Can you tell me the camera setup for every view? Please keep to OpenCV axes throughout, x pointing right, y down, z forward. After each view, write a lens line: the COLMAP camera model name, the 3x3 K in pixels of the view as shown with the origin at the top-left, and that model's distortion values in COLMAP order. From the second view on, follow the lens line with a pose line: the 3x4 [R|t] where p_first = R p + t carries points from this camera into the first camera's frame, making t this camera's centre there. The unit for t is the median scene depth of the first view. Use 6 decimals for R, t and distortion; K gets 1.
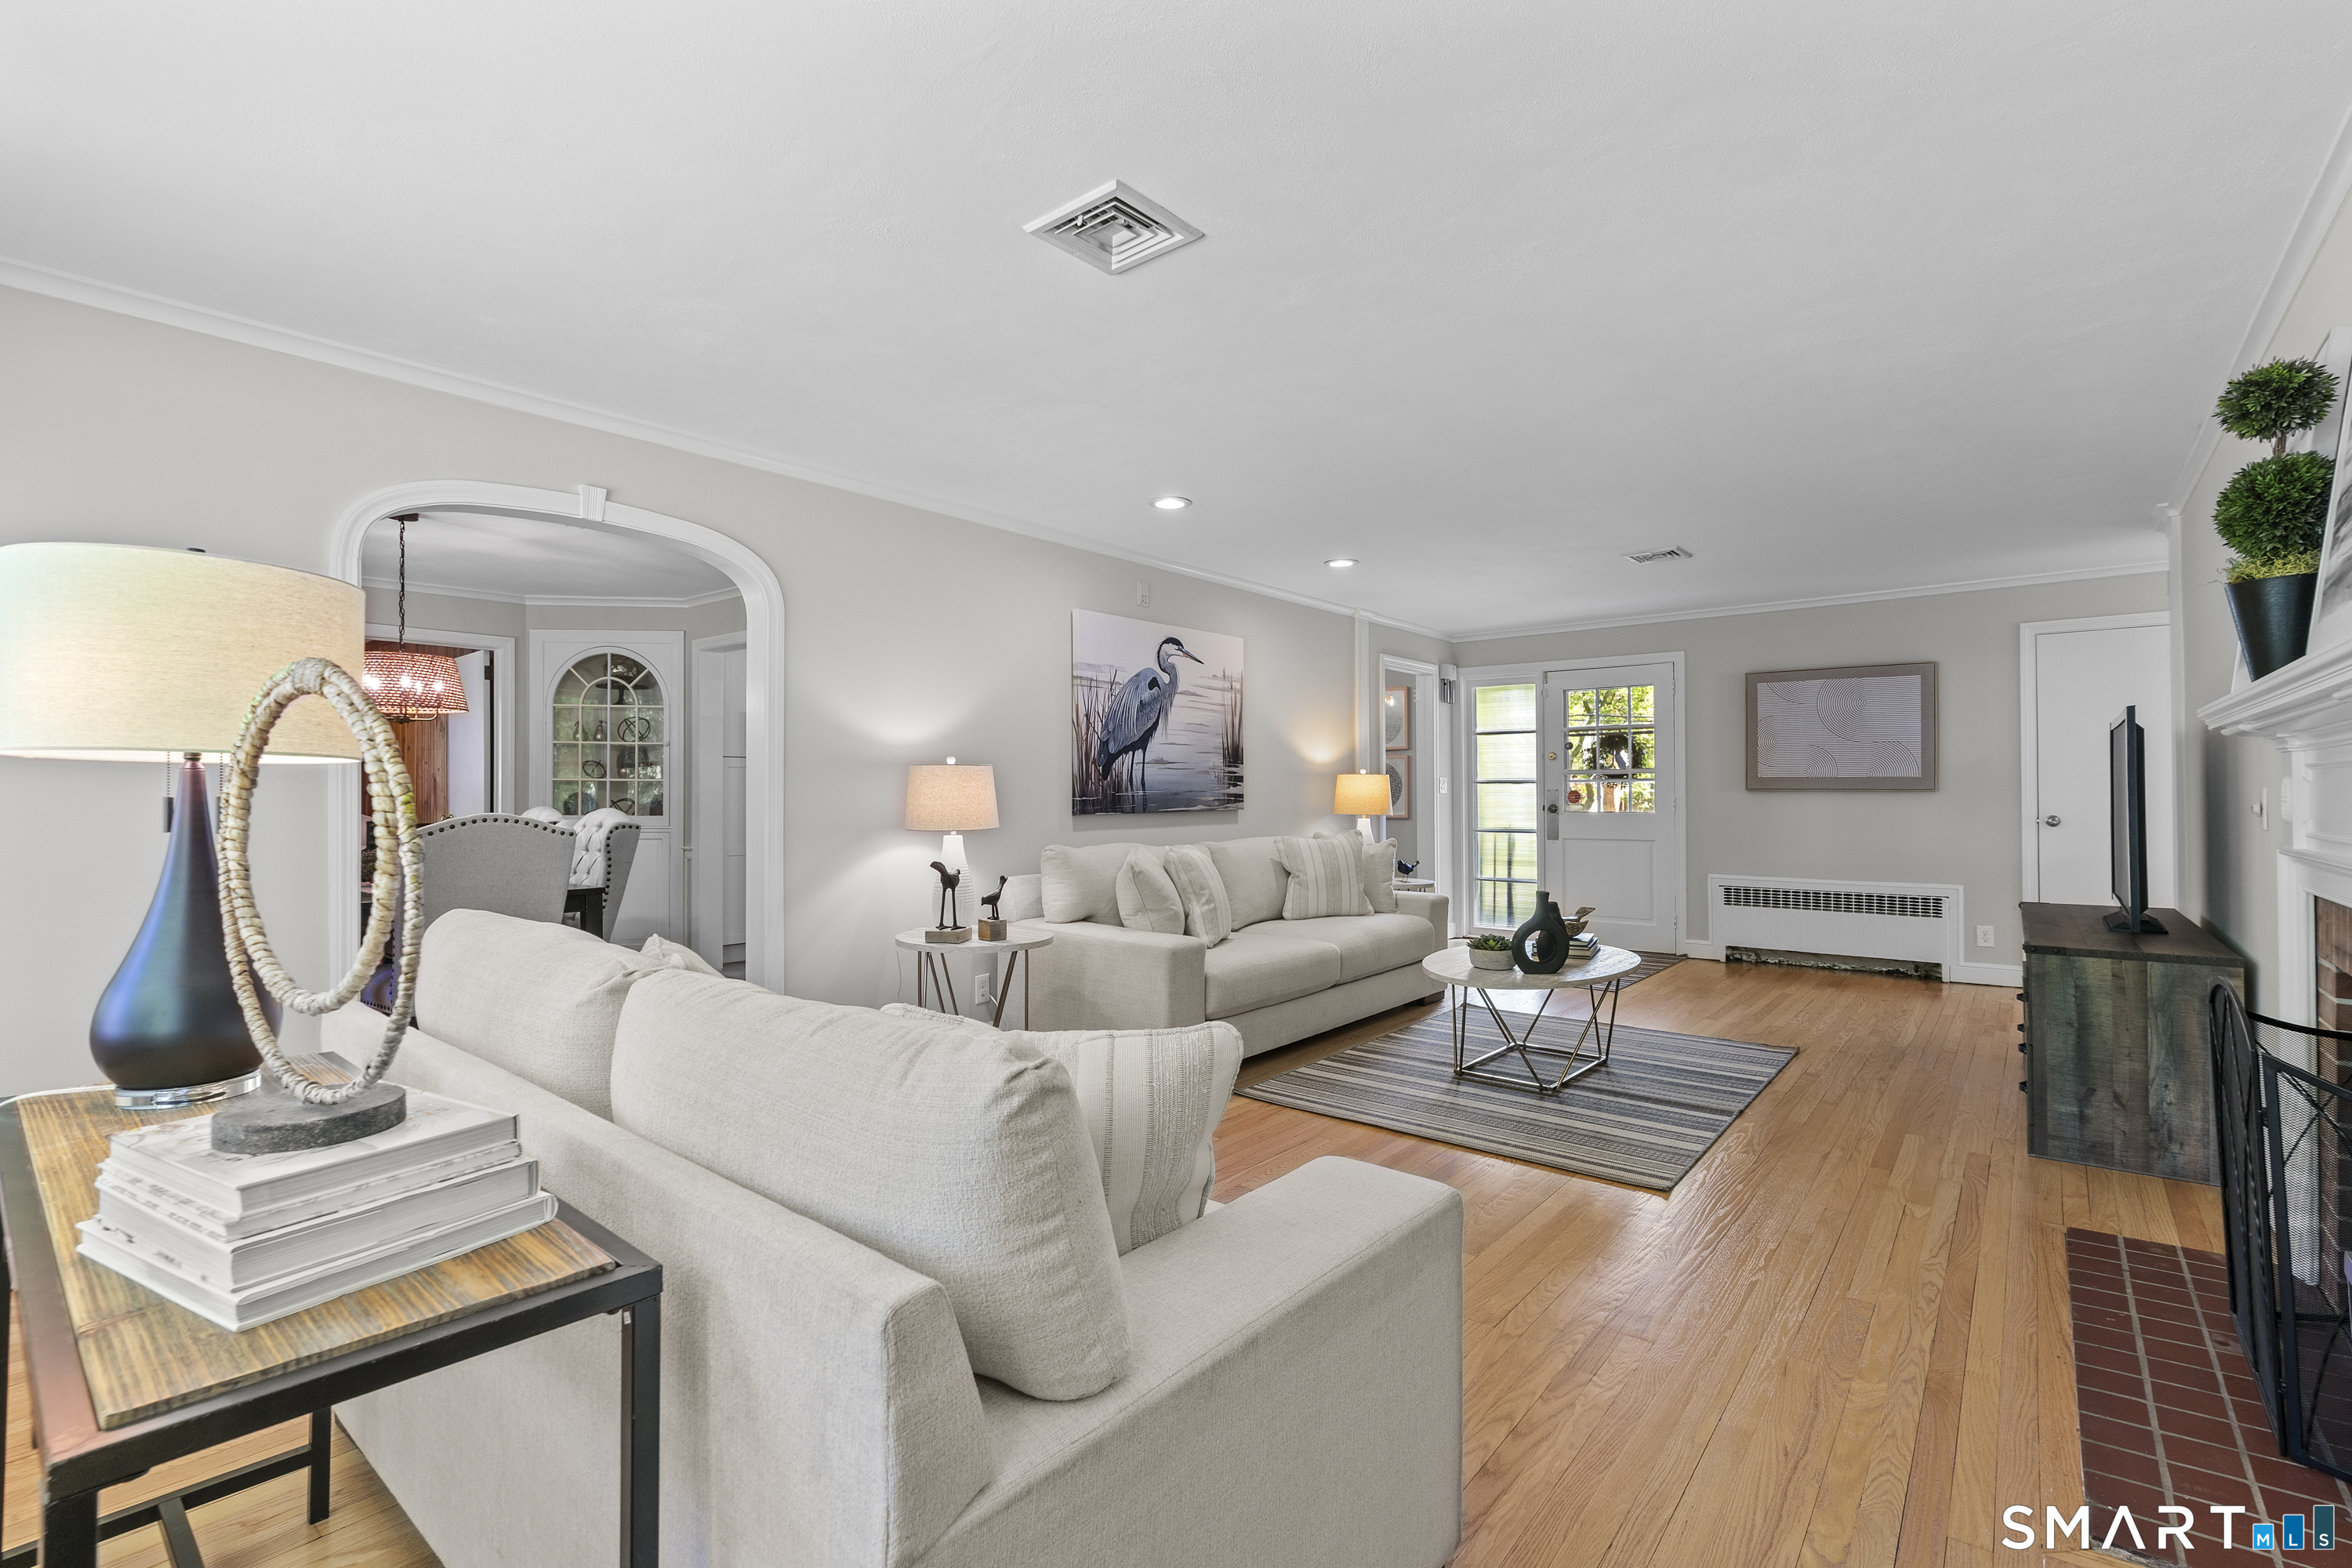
lens RADIAL K [[1067.1, 0, 1161.4], [0, 1067.1, 775.7], [0, 0, 1]] dist [-0.010655, 0.003816]
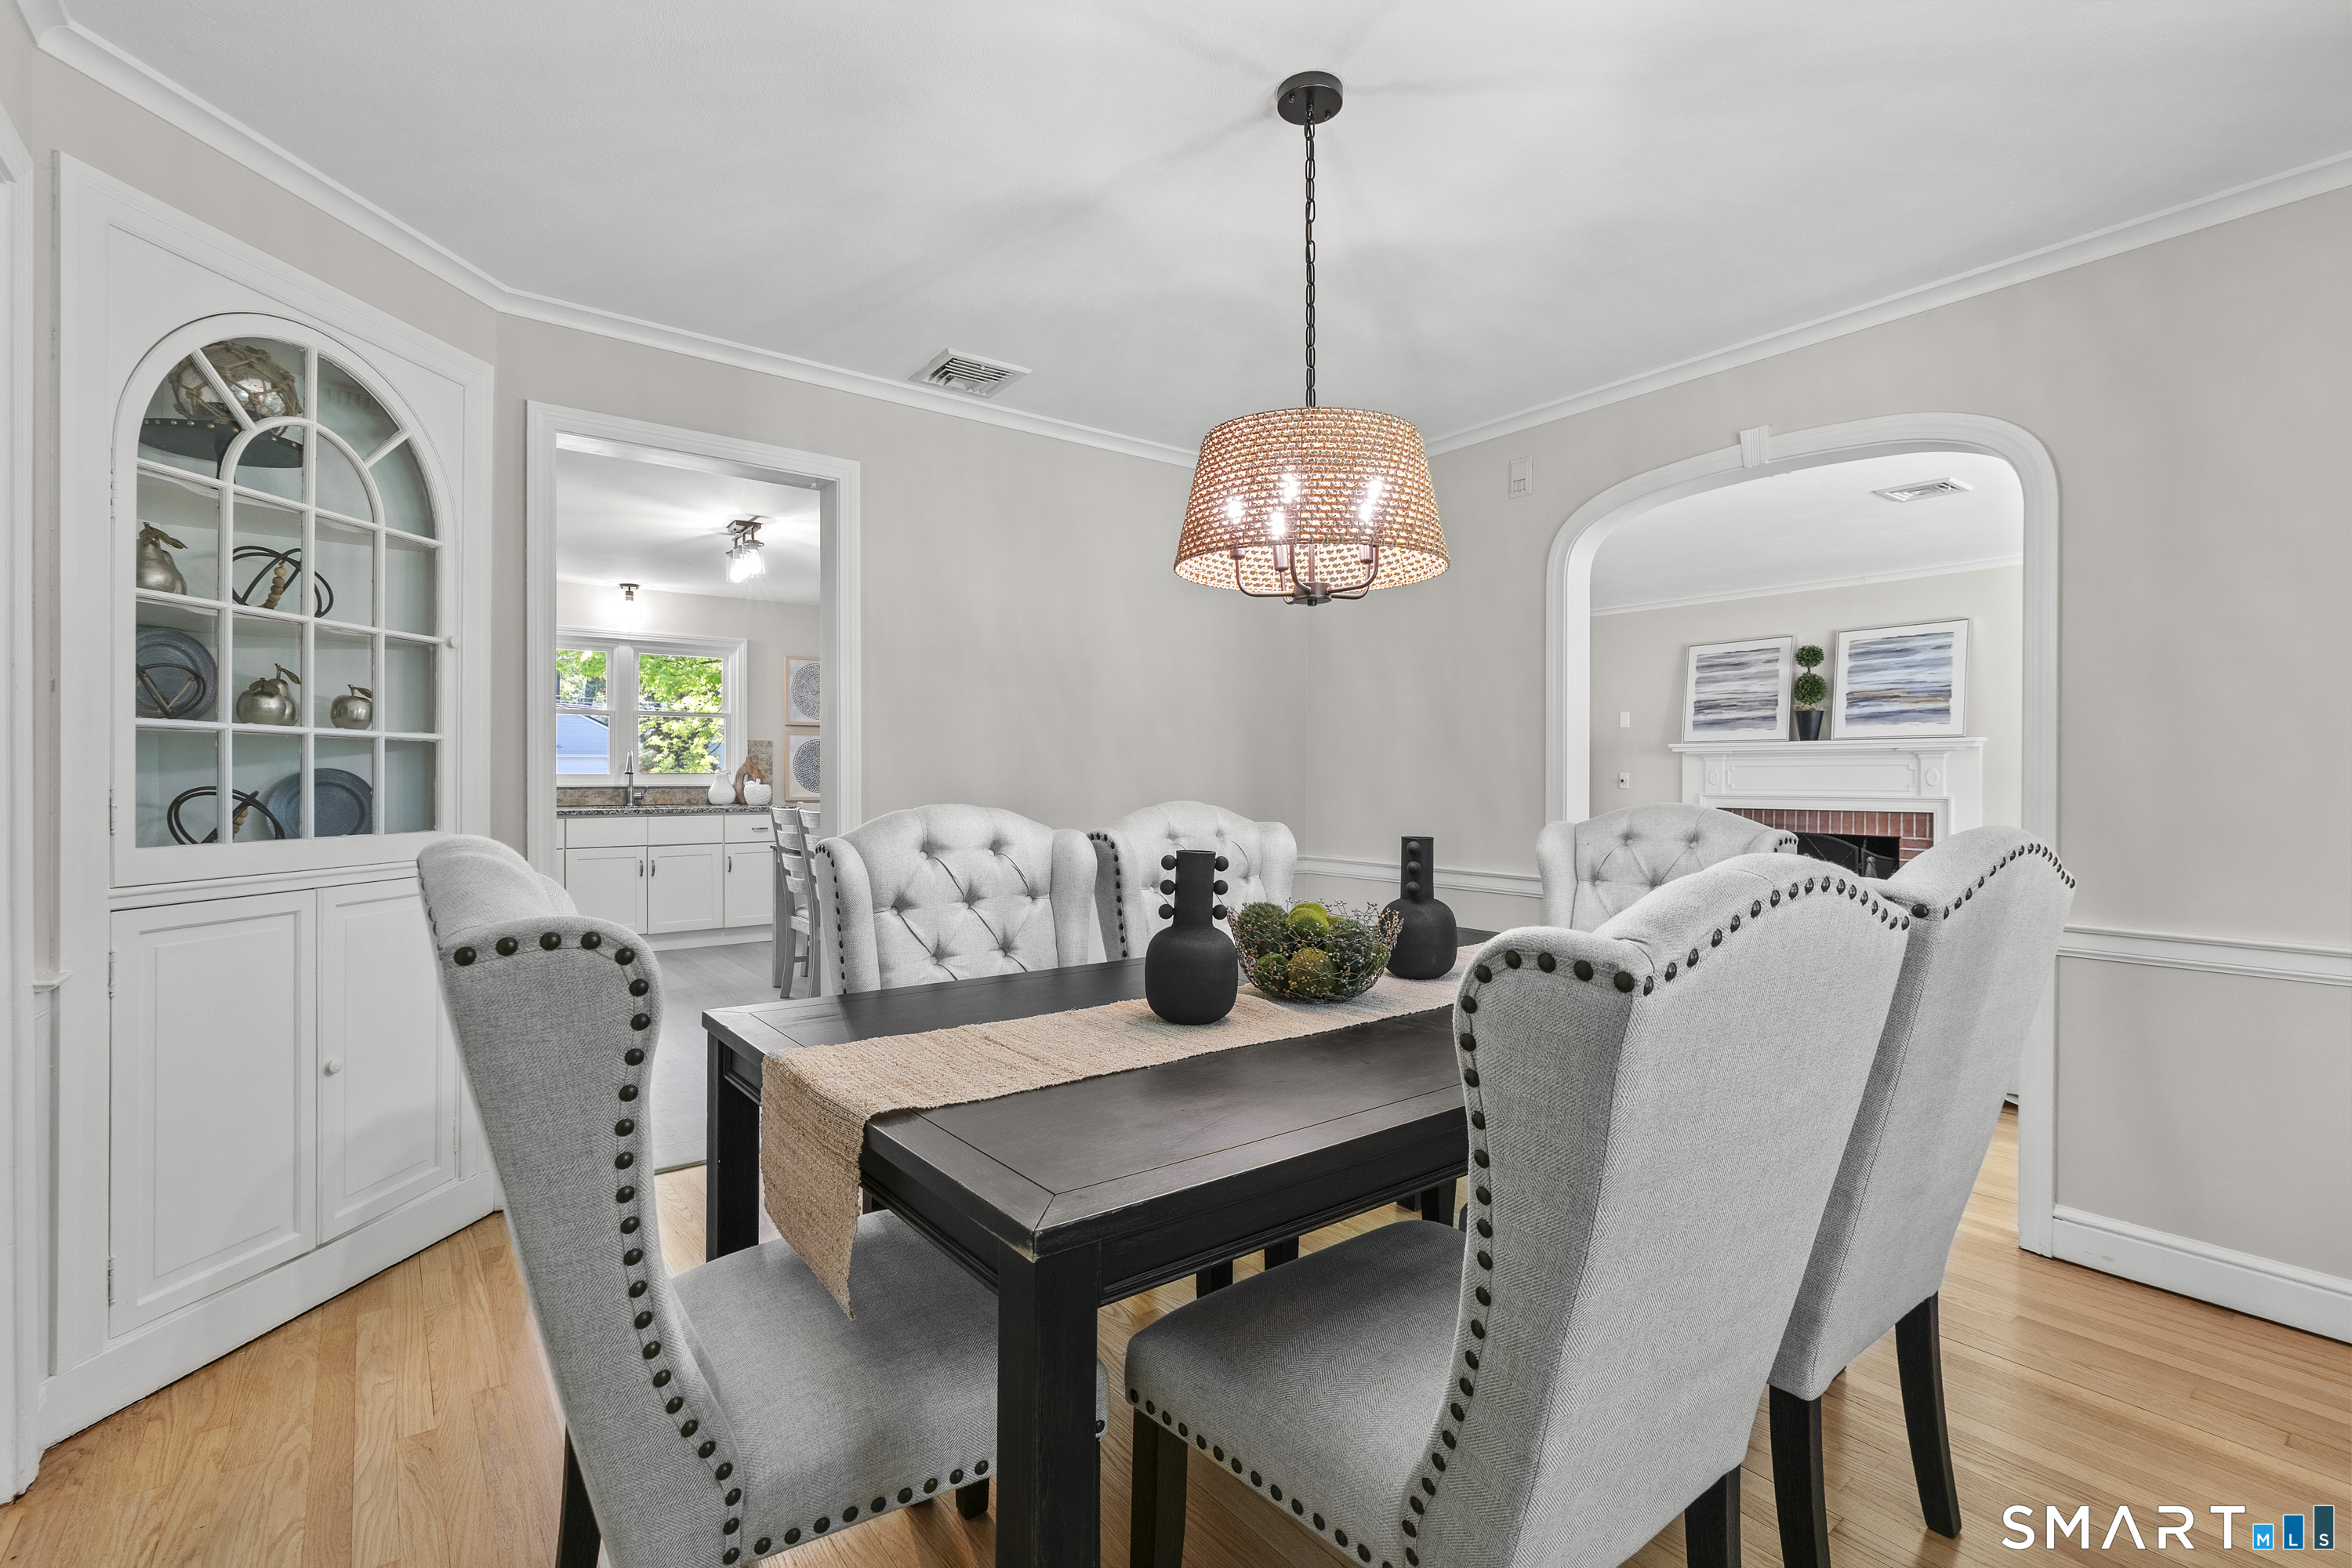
lens RADIAL K [[1067.1, 0, 1167.0], [0, 1067.1, 780.8], [0, 0, 1]] dist [-0.010655, 0.003816]
pose [[0.221903, -0.004082, 0.975060, -0.960486], [-0.017838, 0.999807, 0.008245, 0.015472], [-0.974905, -0.019223, 0.221788, 0.808307]]
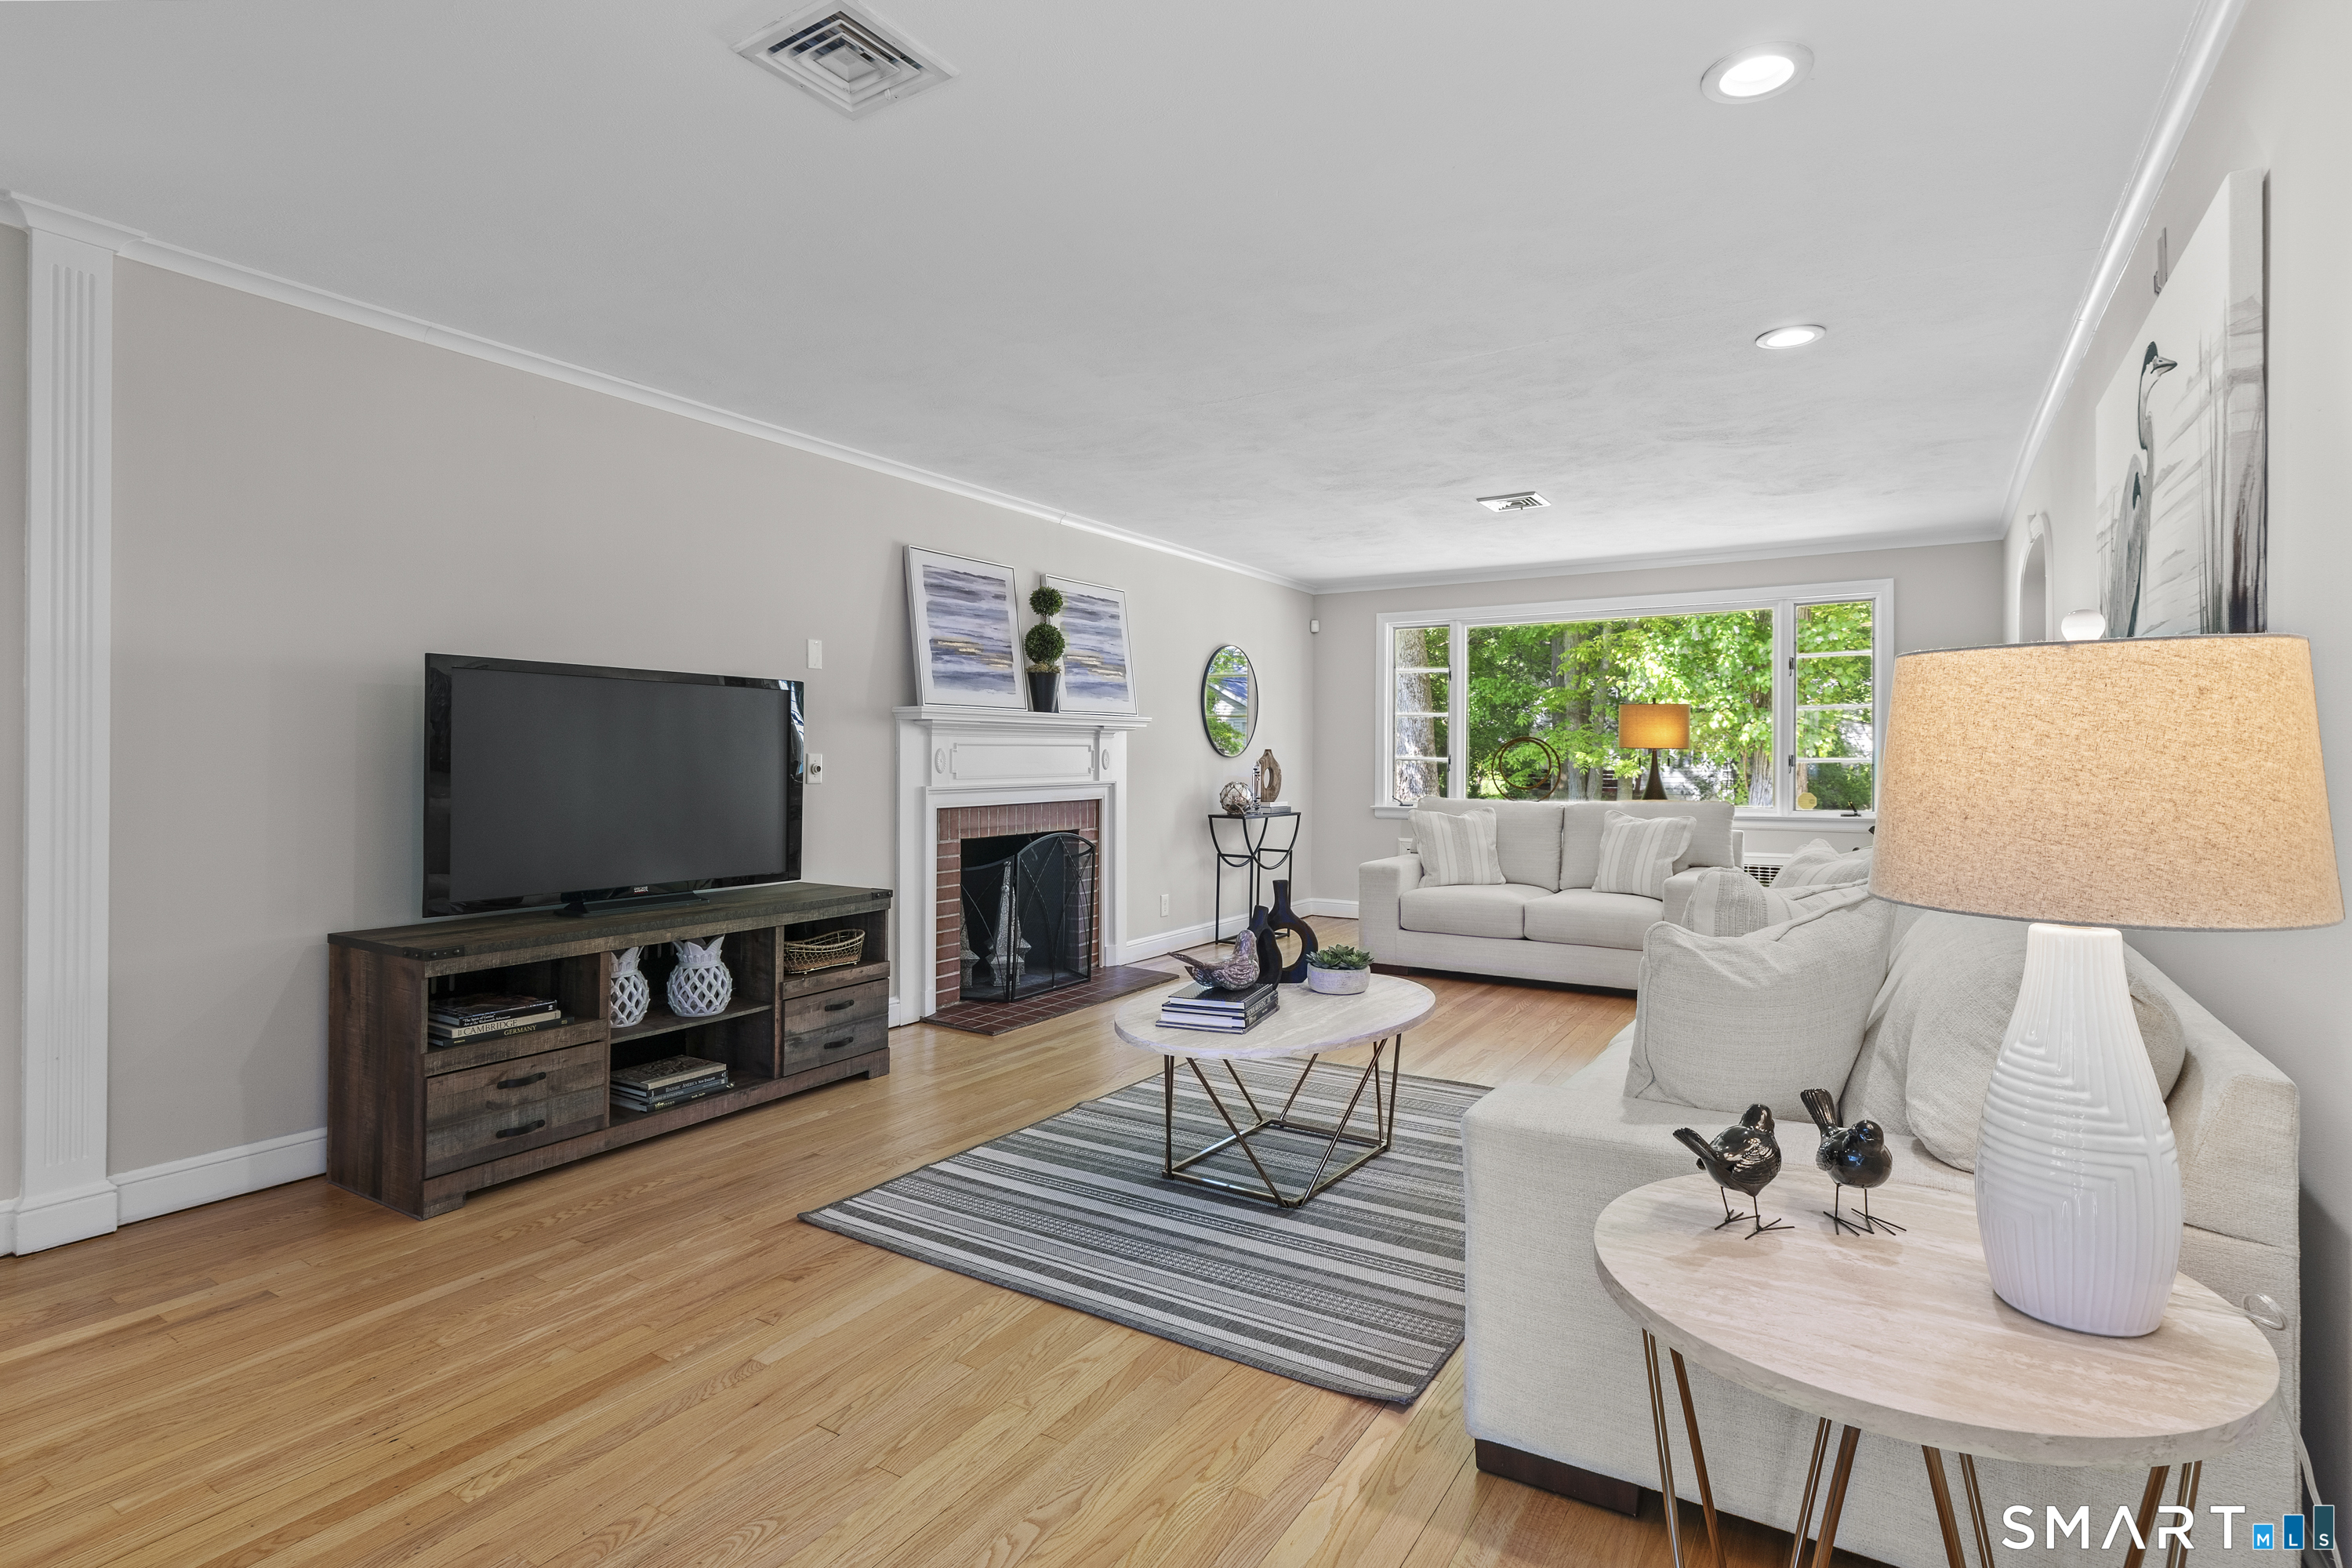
lens RADIAL K [[1174.0, 0, 1165.9], [0, 1174.0, 756.6], [0, 0, 1]] dist [-0.005019, 0.000496]
pose [[-0.990814, -0.000858, -0.135228, 0.417413], [0.001283, 0.999875, -0.015748, 0.021380], [0.135224, -0.015776, -0.990689, 1.387604]]
